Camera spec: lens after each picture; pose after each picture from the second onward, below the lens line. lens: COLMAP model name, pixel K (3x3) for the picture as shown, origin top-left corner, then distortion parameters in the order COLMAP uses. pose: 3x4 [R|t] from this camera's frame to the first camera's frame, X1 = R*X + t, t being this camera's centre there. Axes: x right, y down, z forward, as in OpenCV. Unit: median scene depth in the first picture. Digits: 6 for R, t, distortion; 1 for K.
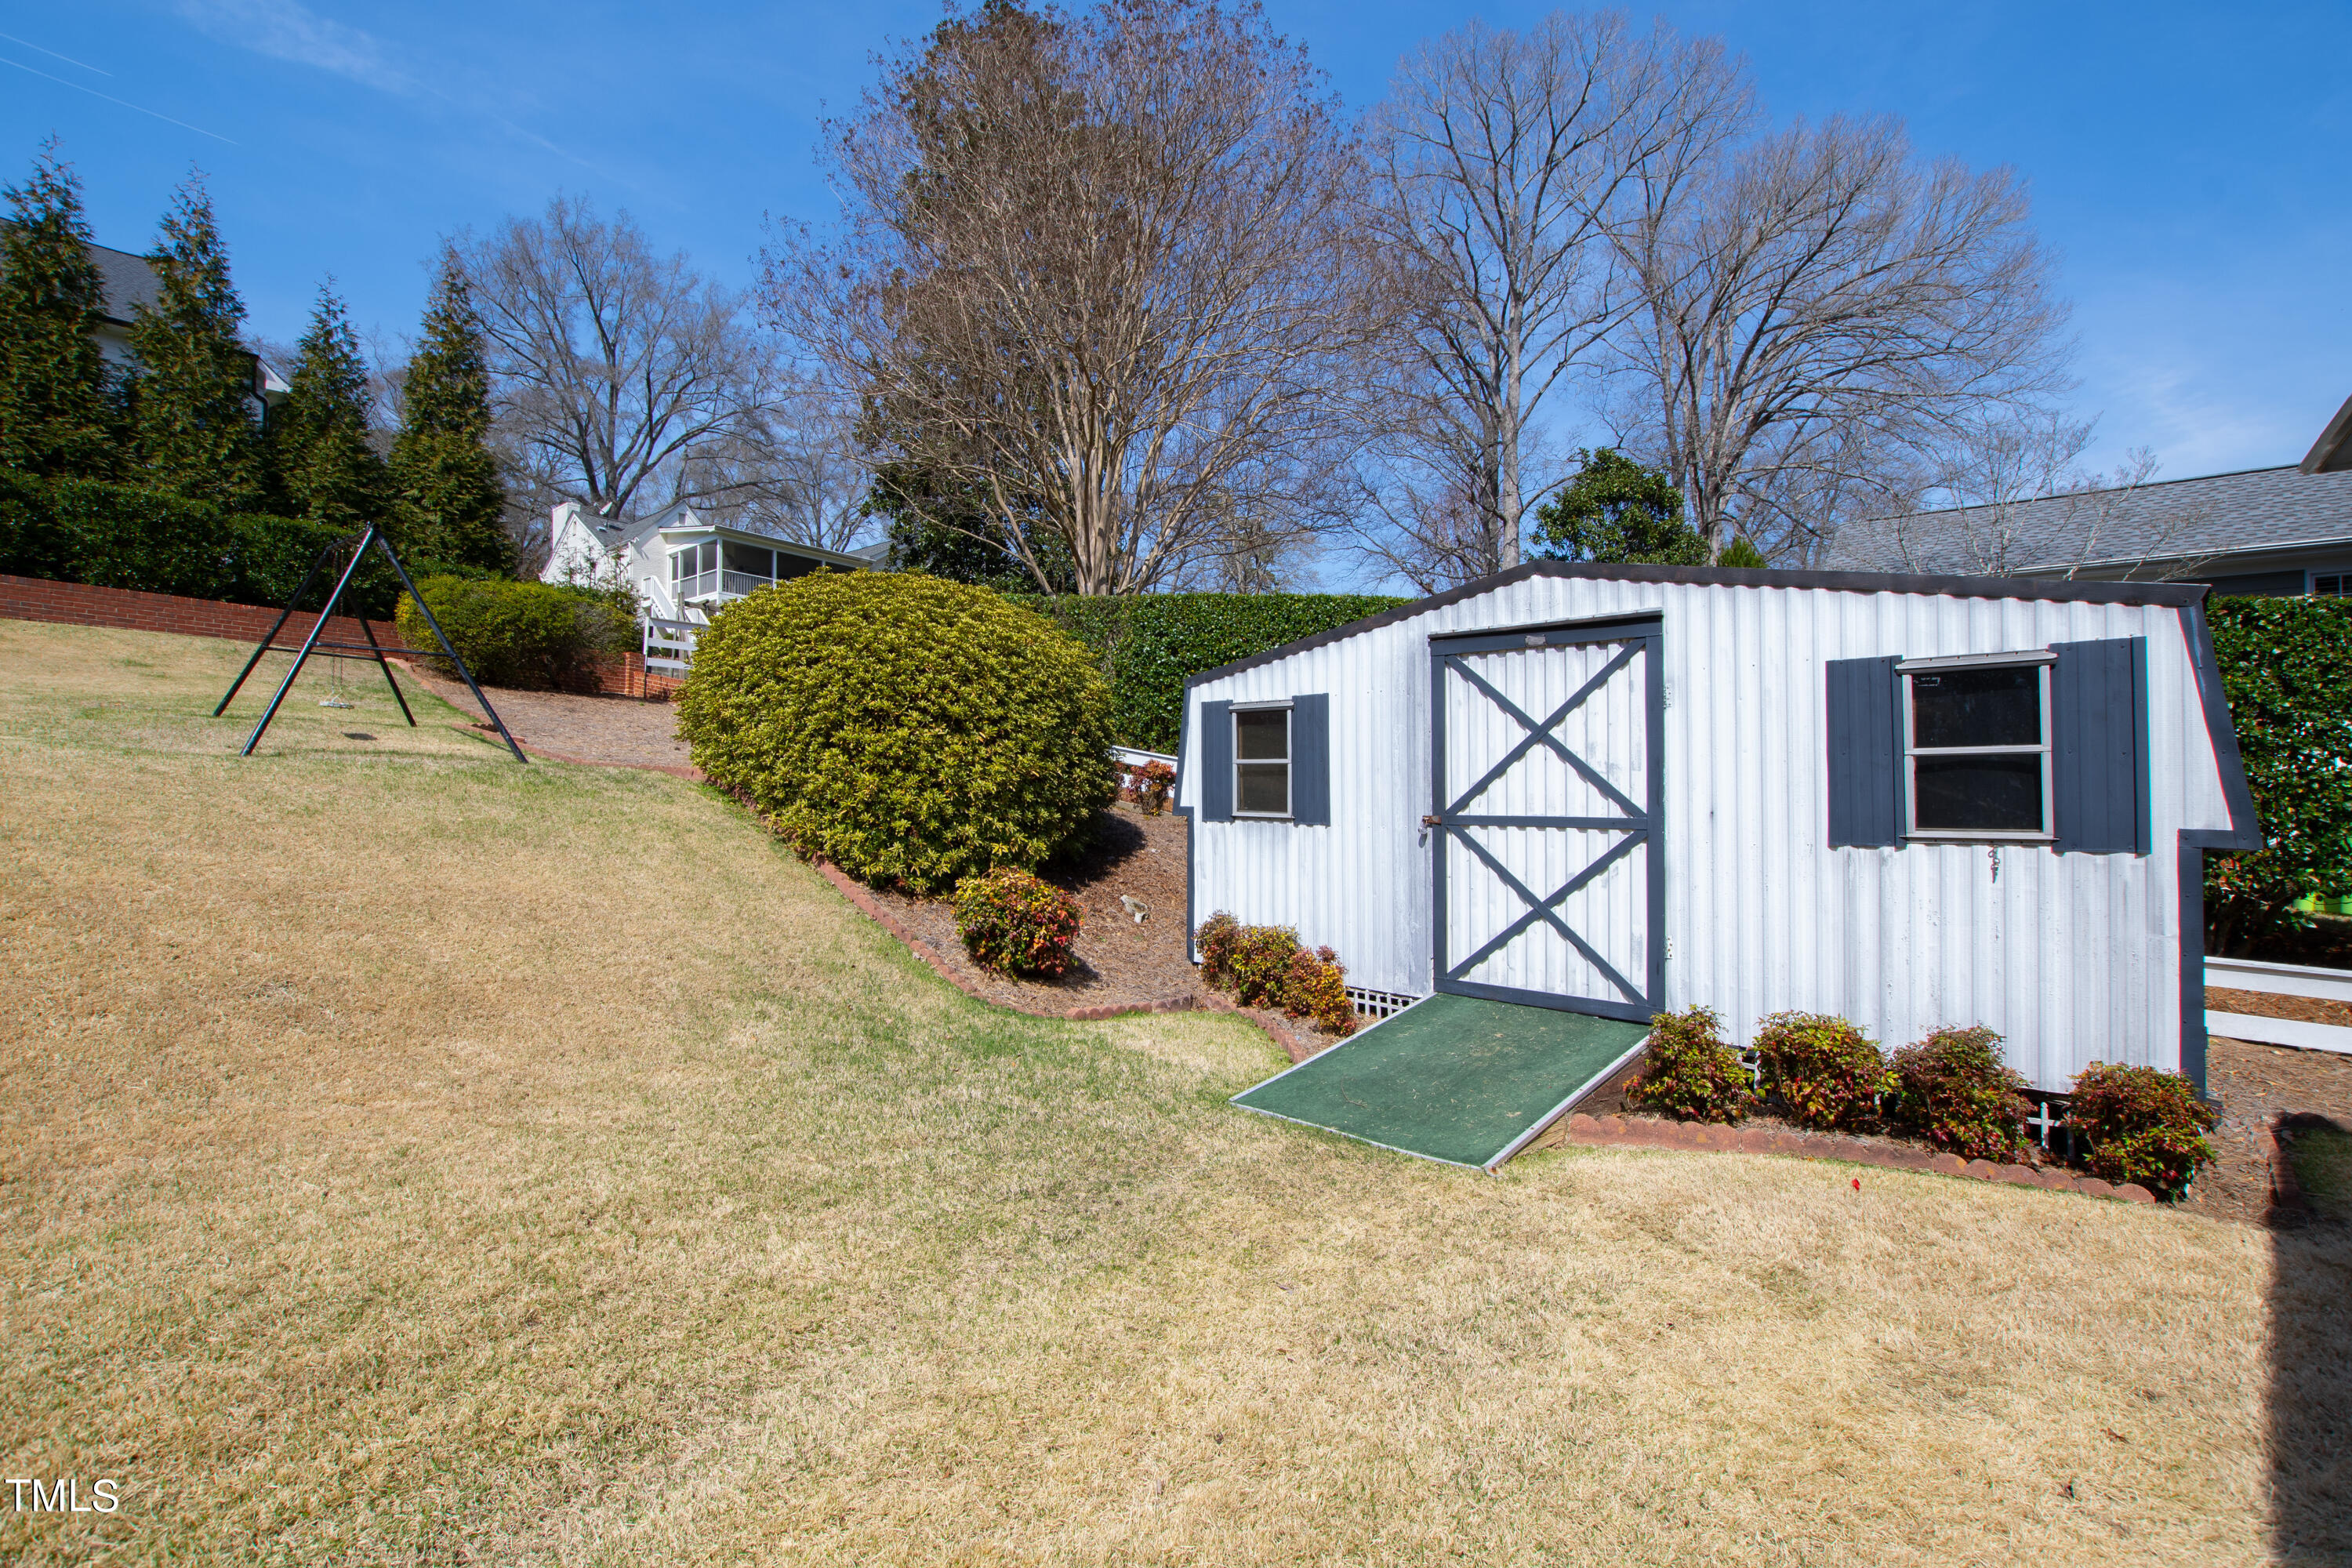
lens RADIAL K [[1027.8, 0, 1178.4], [0, 1027.8, 798.8], [0, 0, 1]] dist [-0.034840, -0.000459]
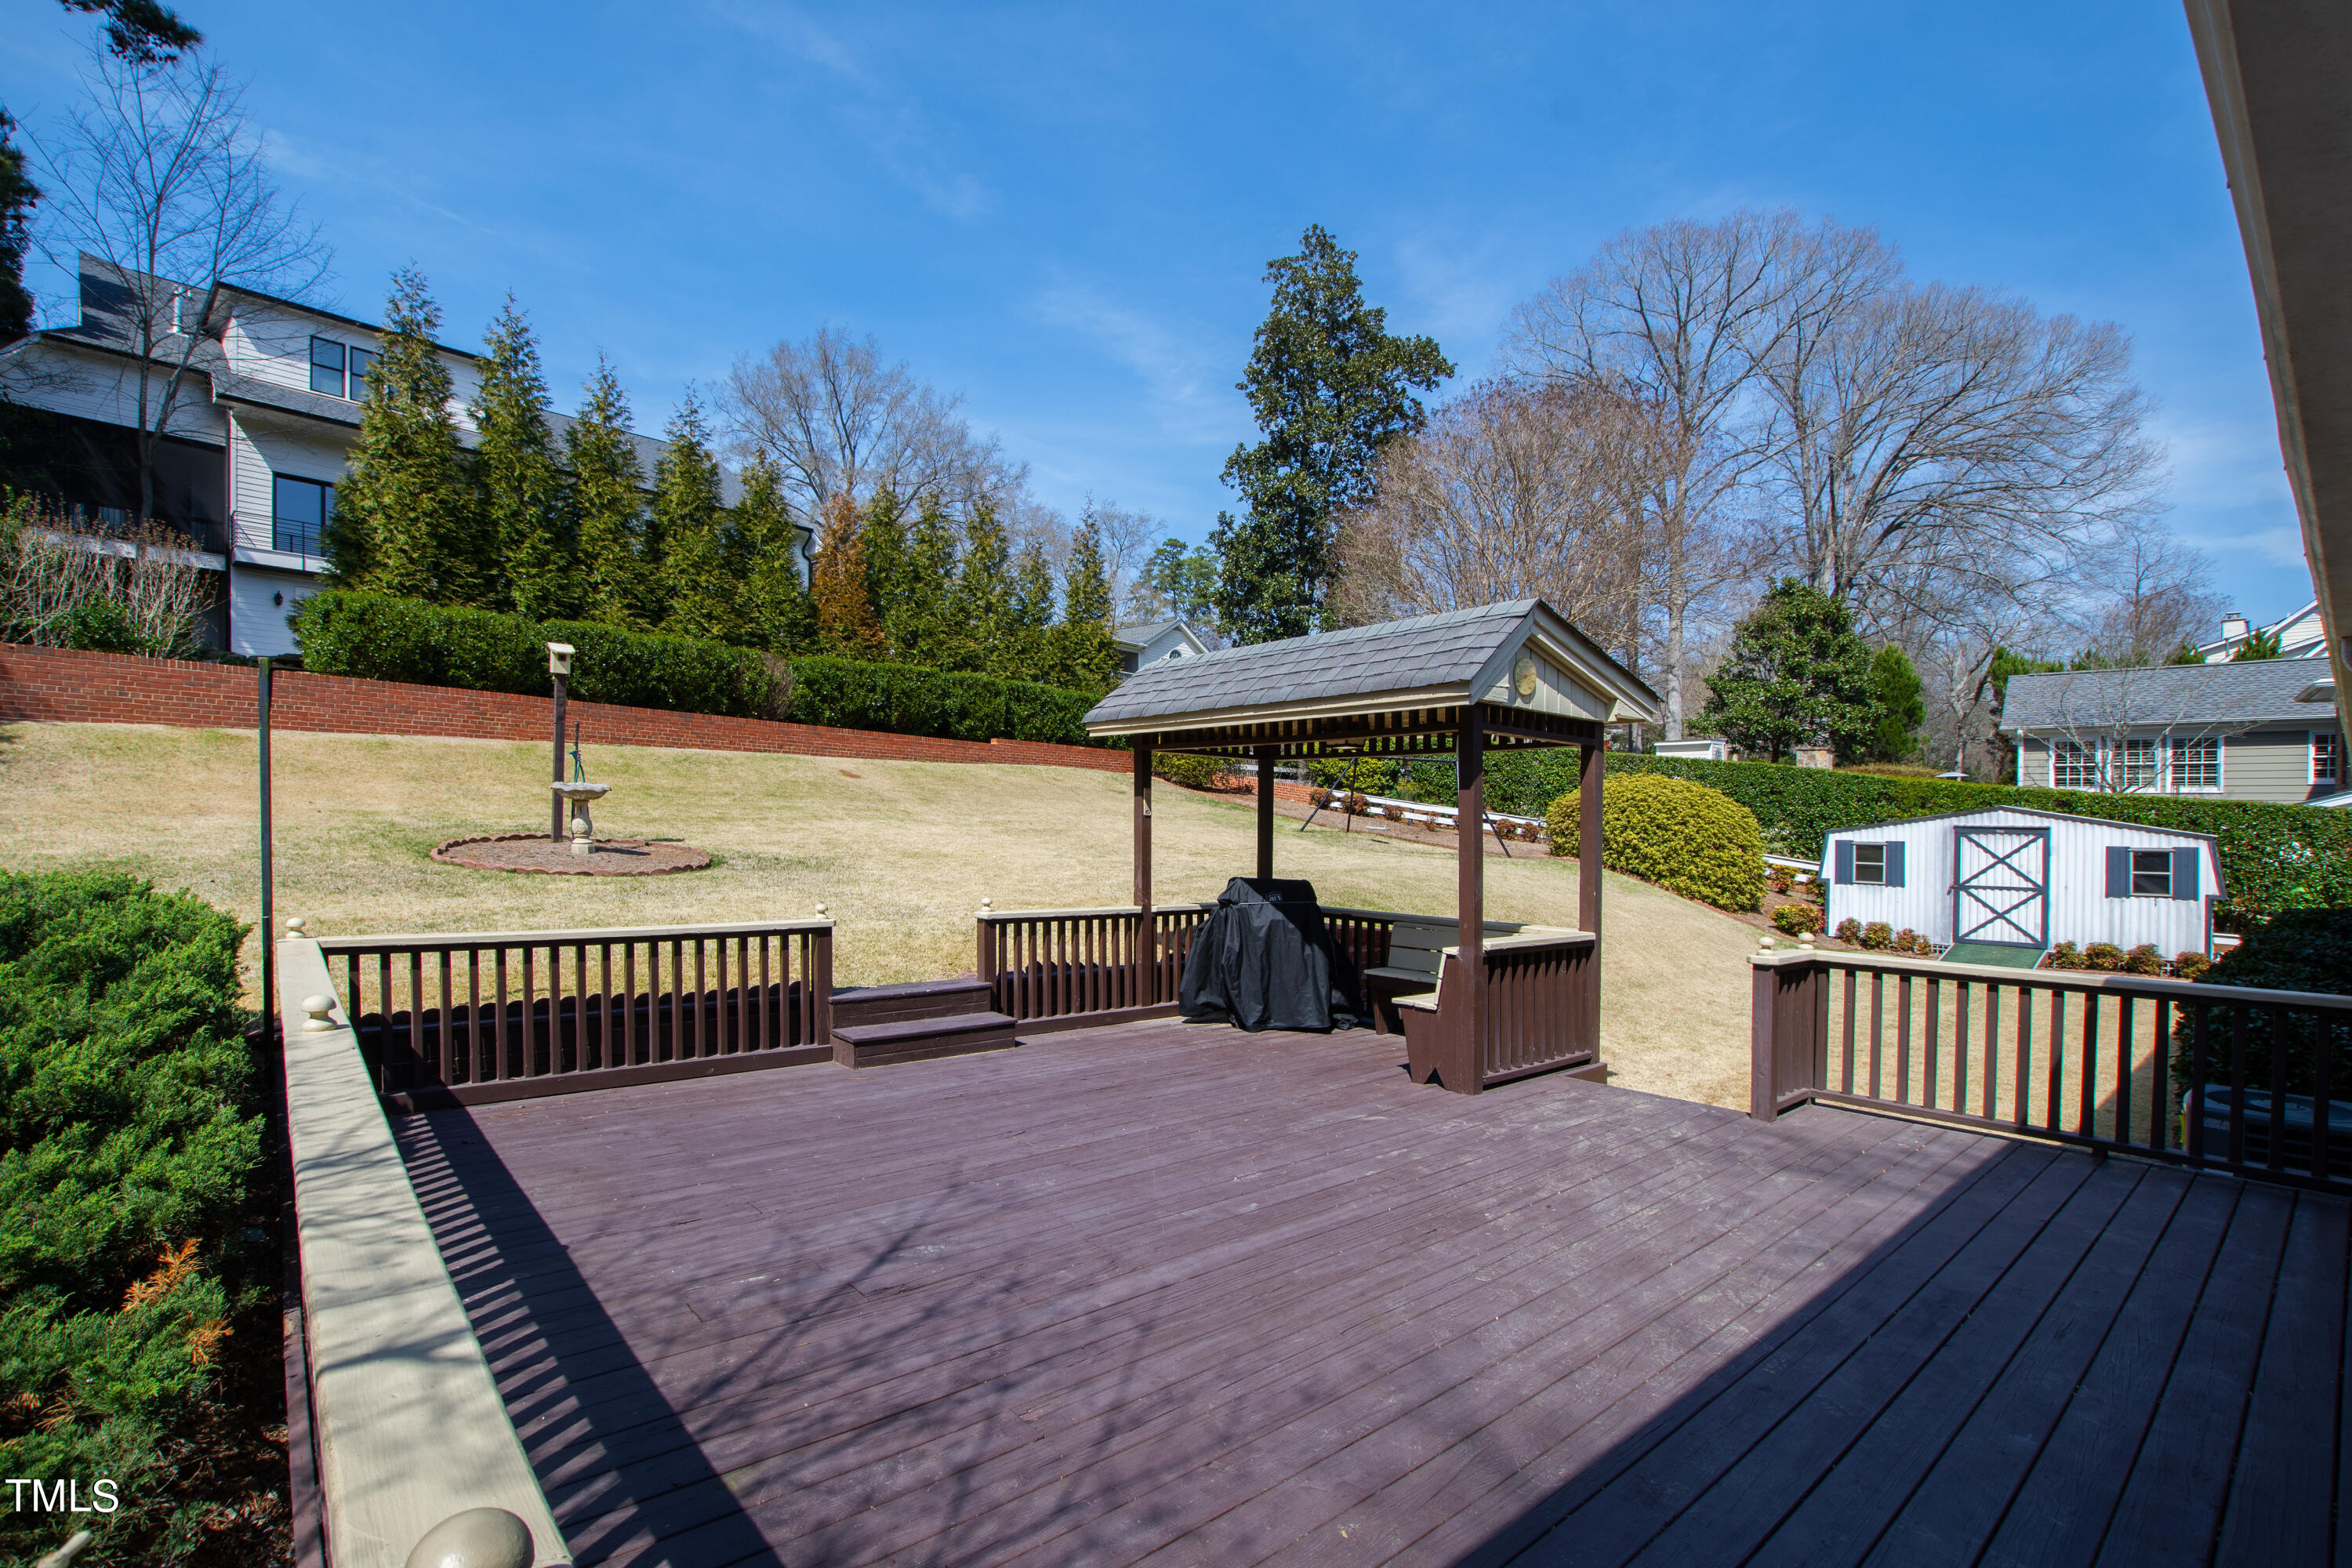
lens RADIAL K [[1050.3, 0, 1110.1], [0, 1050.3, 853.8], [0, 0, 1]] dist [-0.023043, -0.000129]
pose [[0.998149, -0.000330, -0.060819, -2.248131], [0.002191, 0.999531, 0.030540, -0.190959], [0.060781, -0.030617, 0.997681, -2.408290]]
